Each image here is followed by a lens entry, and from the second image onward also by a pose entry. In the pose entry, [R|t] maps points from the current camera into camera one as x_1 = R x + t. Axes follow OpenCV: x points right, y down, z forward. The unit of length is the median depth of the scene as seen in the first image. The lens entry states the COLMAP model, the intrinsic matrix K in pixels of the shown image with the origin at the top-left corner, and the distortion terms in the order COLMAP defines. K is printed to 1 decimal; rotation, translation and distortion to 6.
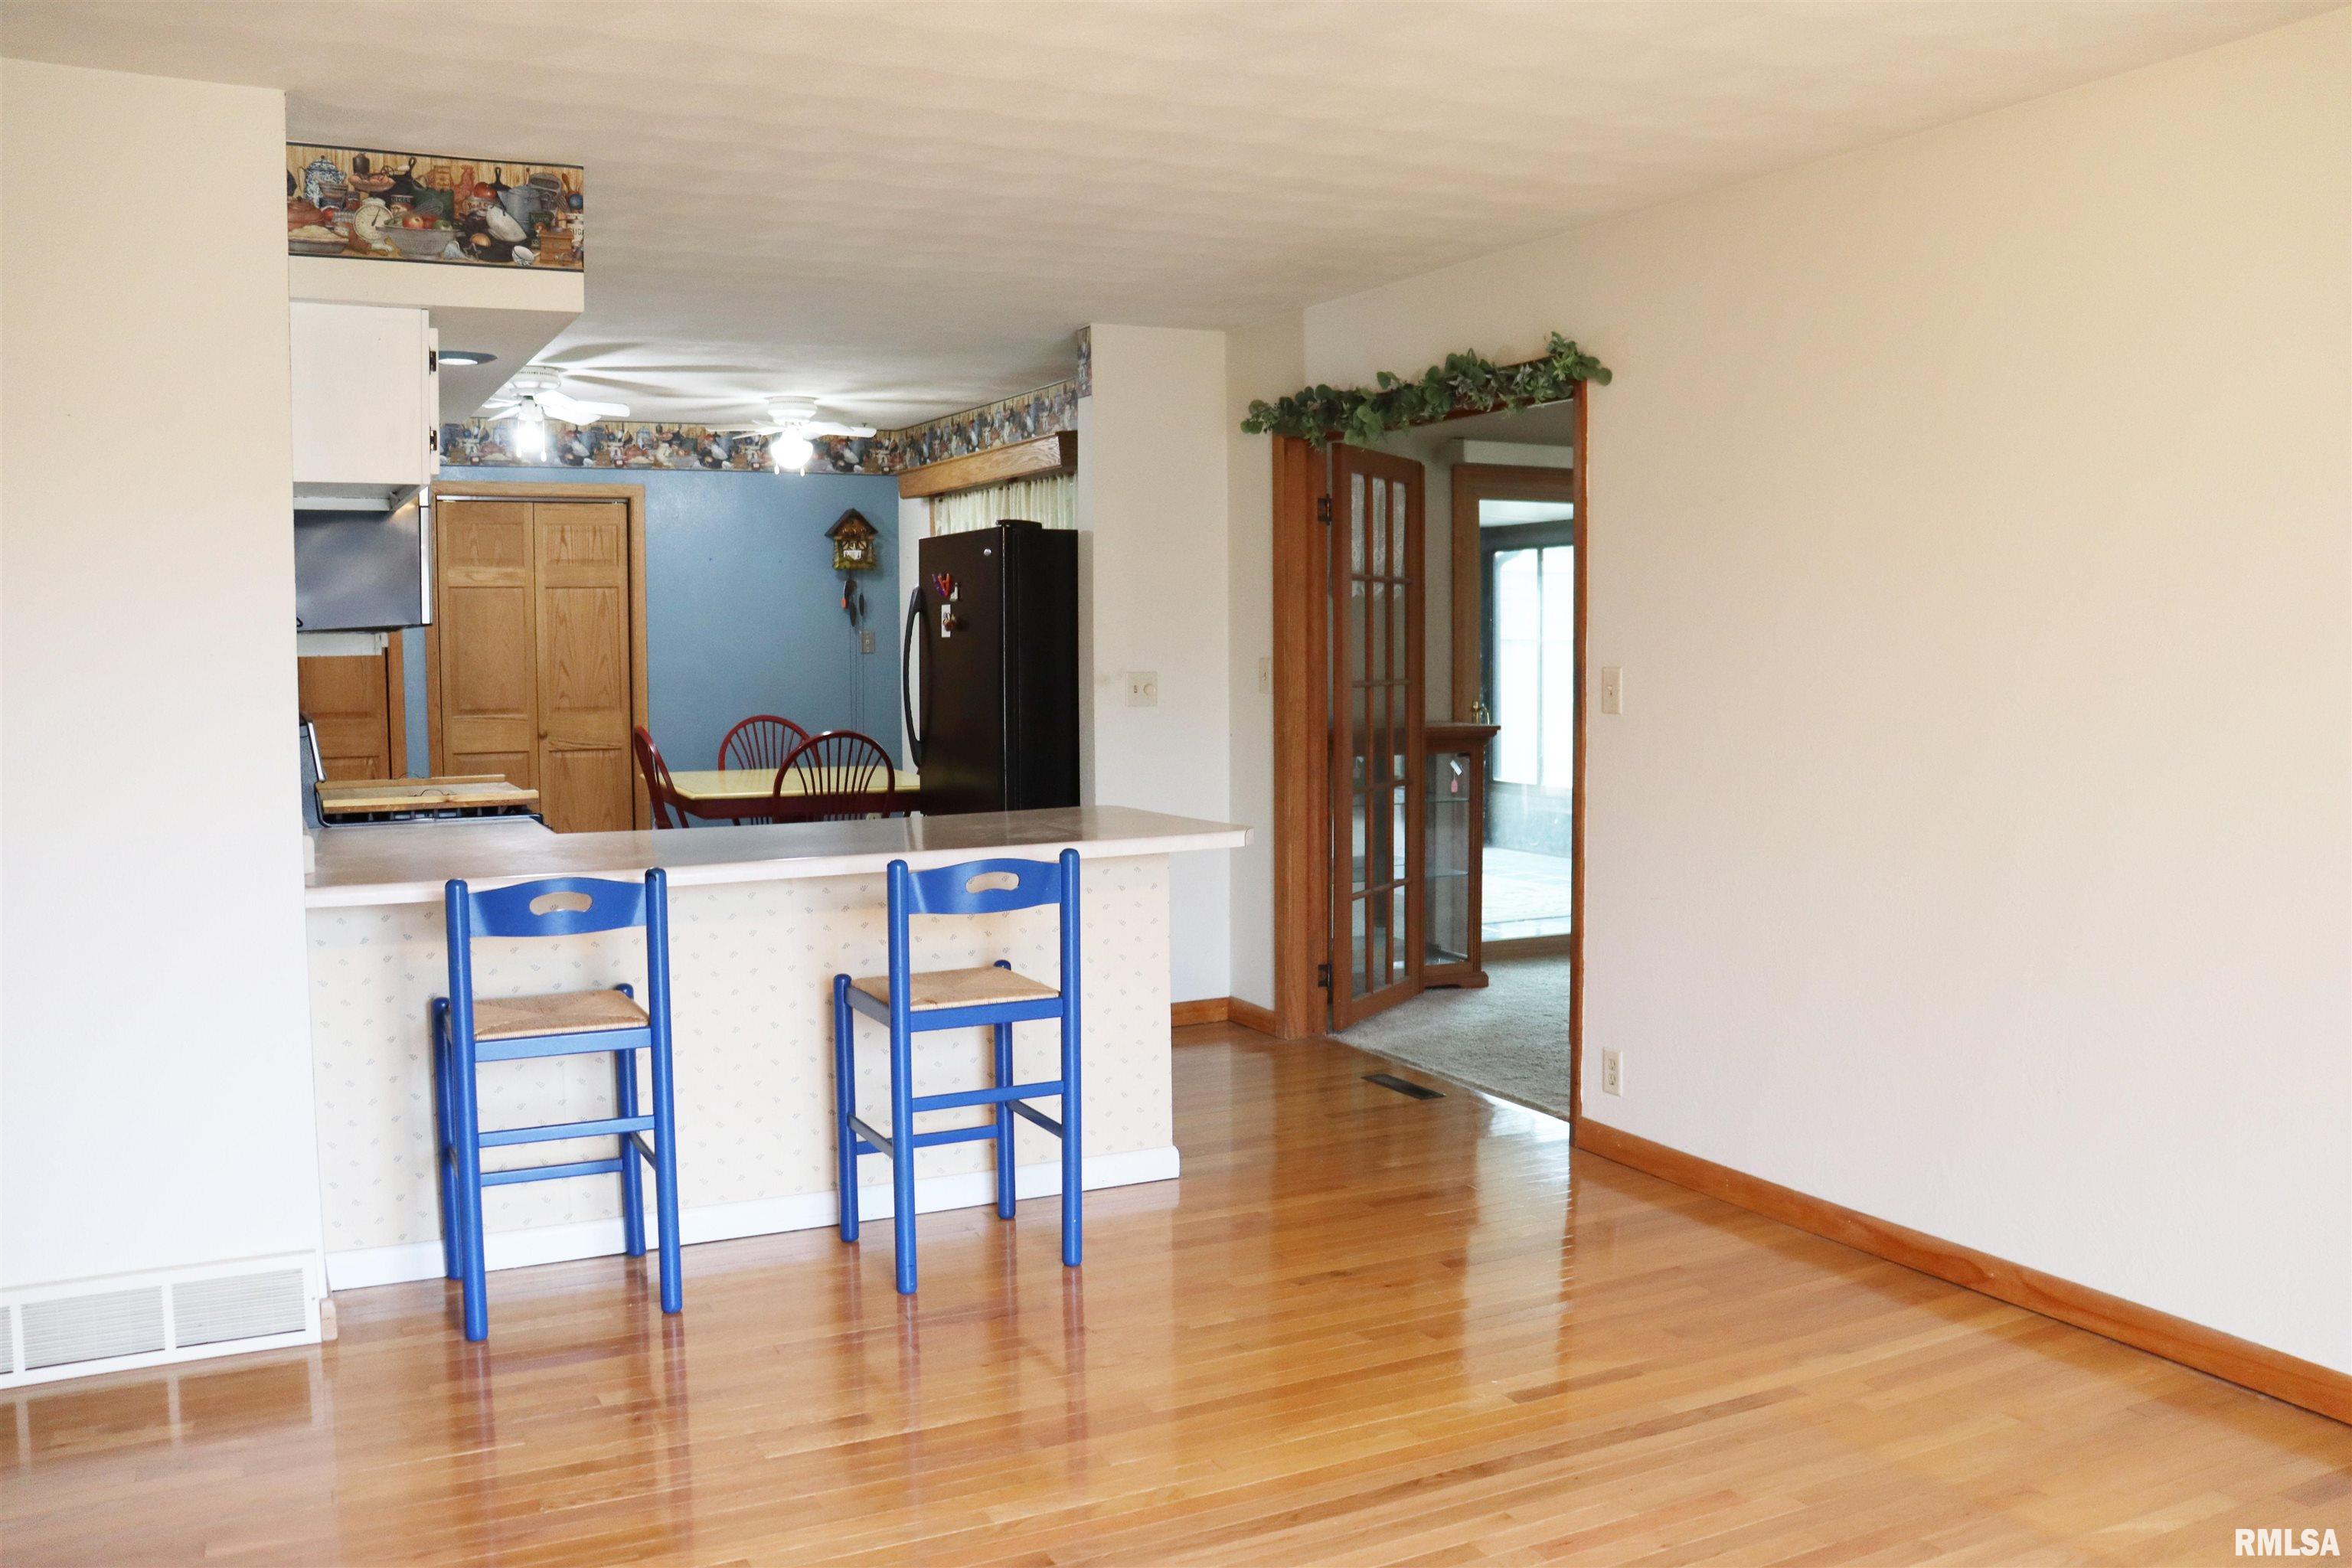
lens RADIAL K [[1989.0, 0, 1176.0], [0, 1989.0, 784.0], [0, 0, 1]] dist [-0.181433, 0.174648]
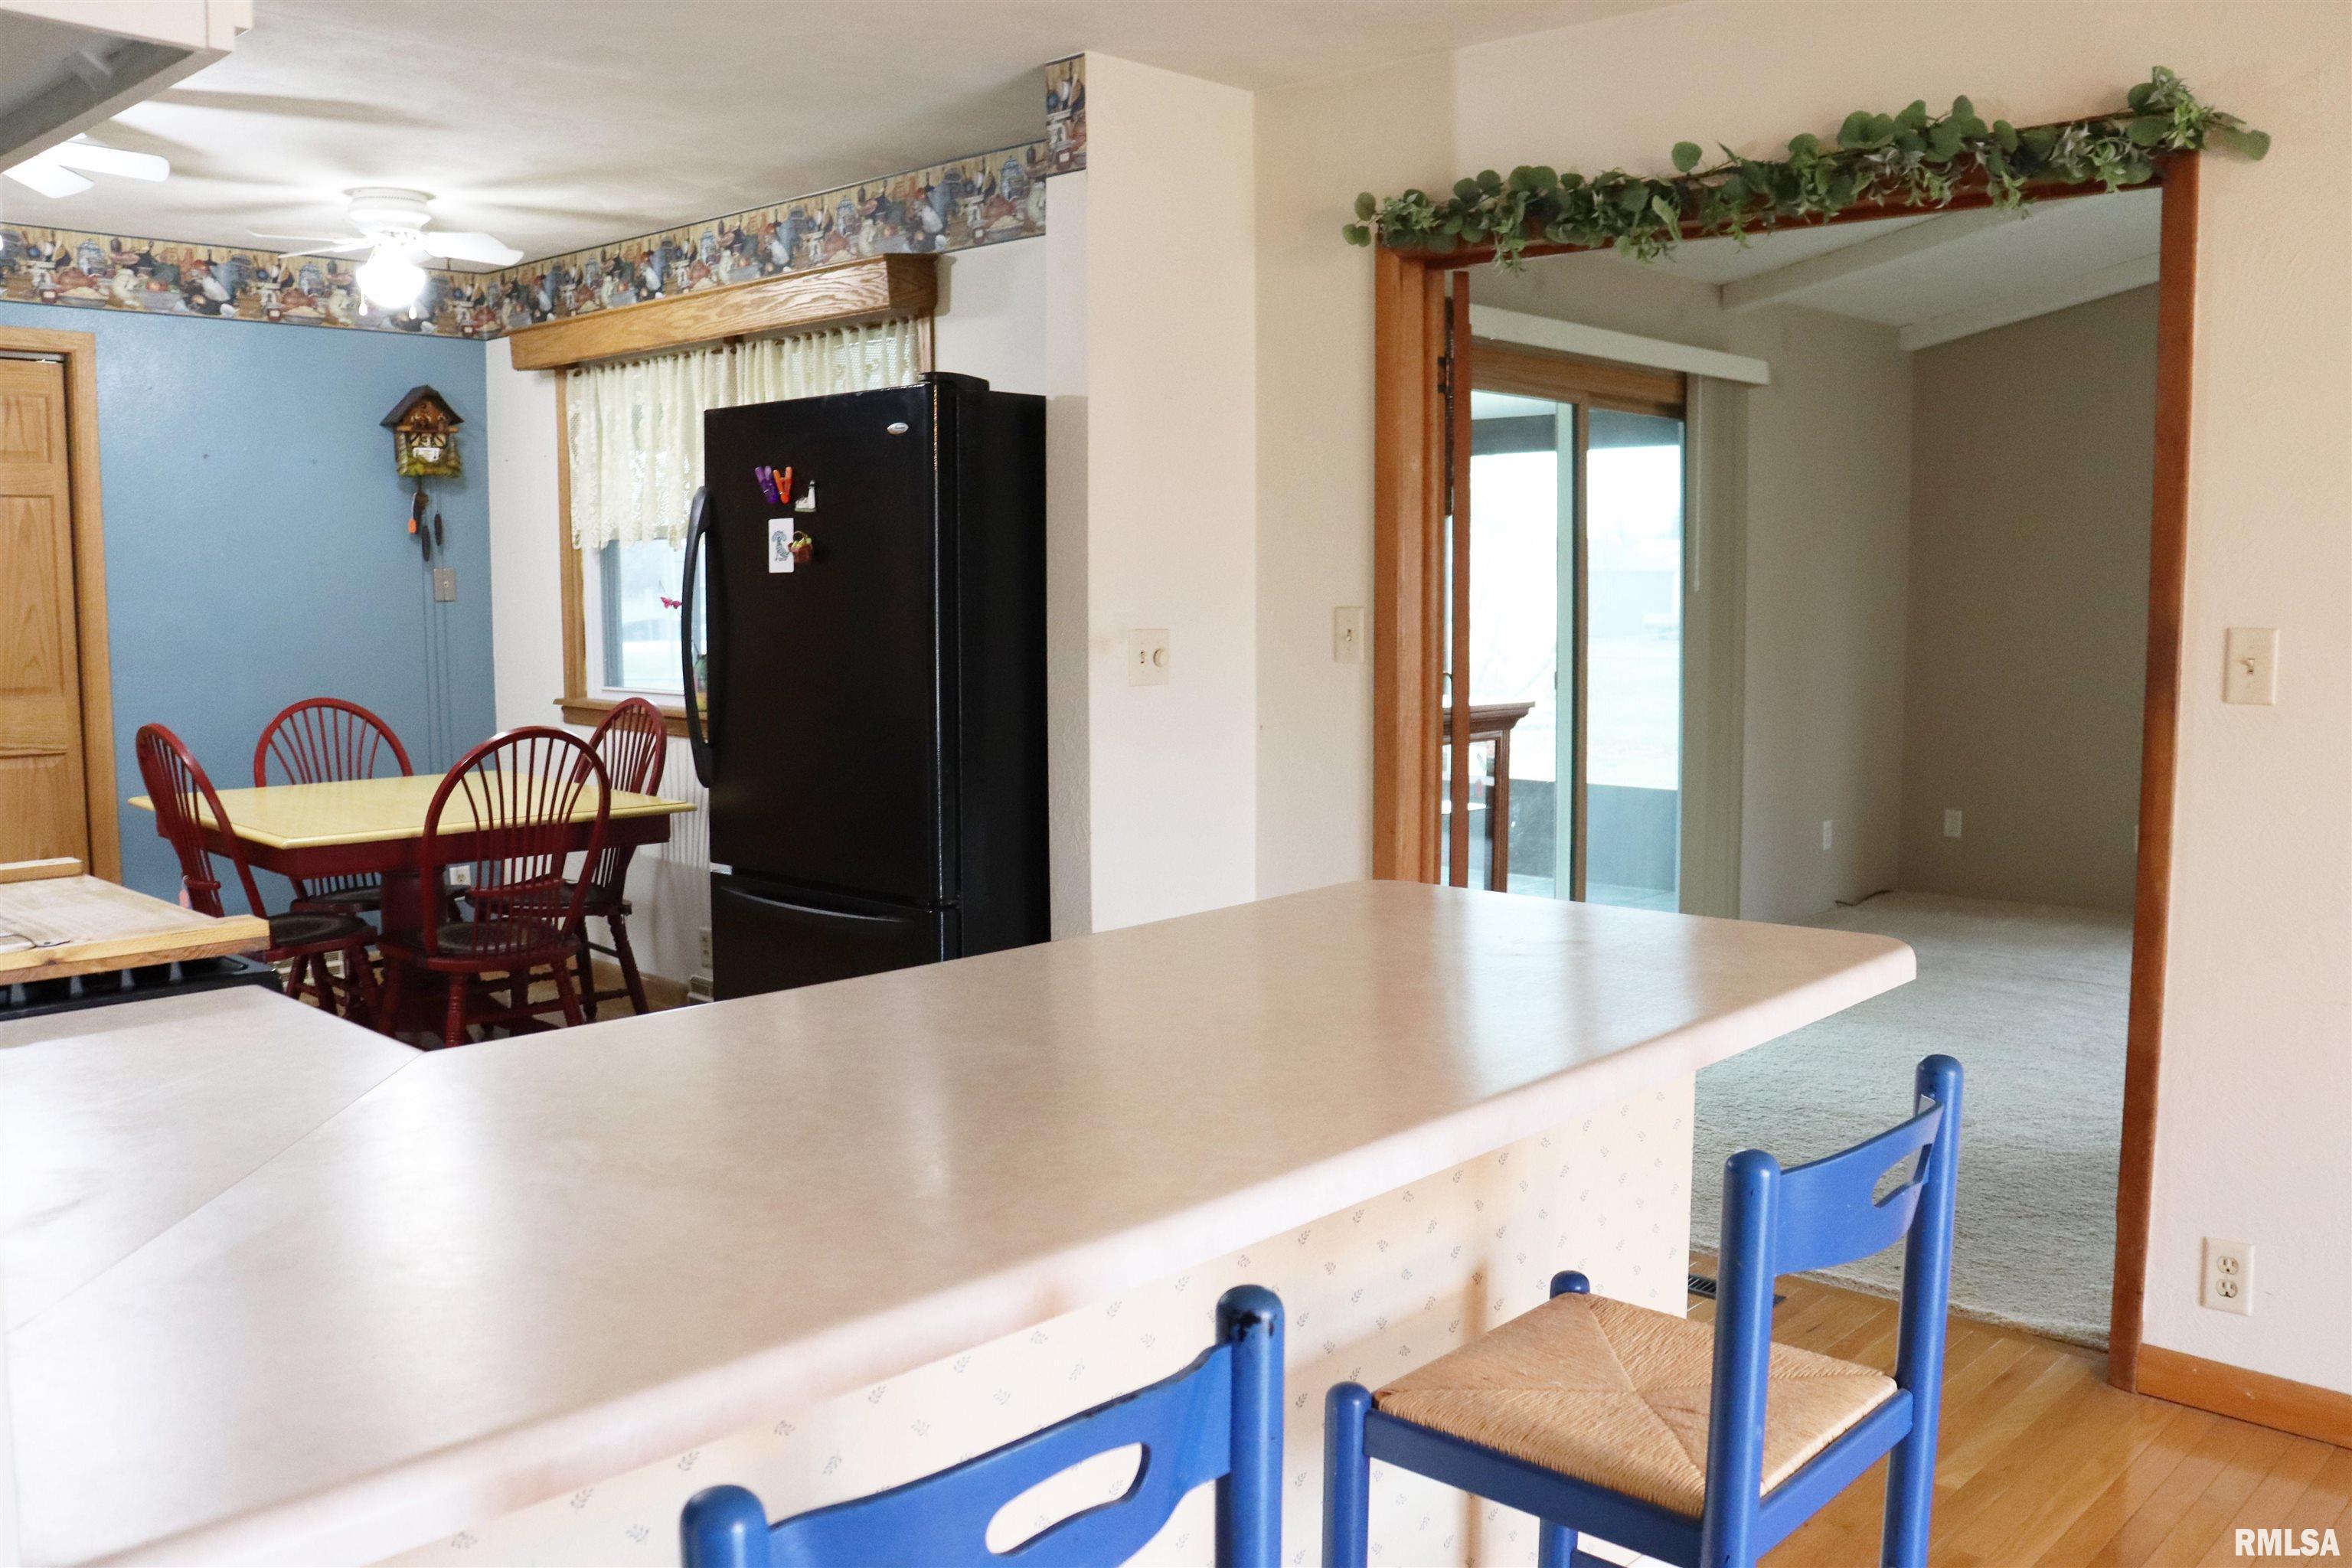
lens RADIAL K [[1989.0, 0, 1176.0], [0, 1989.0, 784.0], [0, 0, 1]] dist [-0.181433, 0.174648]
pose [[0.937186, -0.030985, 0.347452, -0.172467], [0.021450, 0.999281, 0.031257, -0.021259], [-0.348171, -0.021840, 0.937177, 0.322020]]
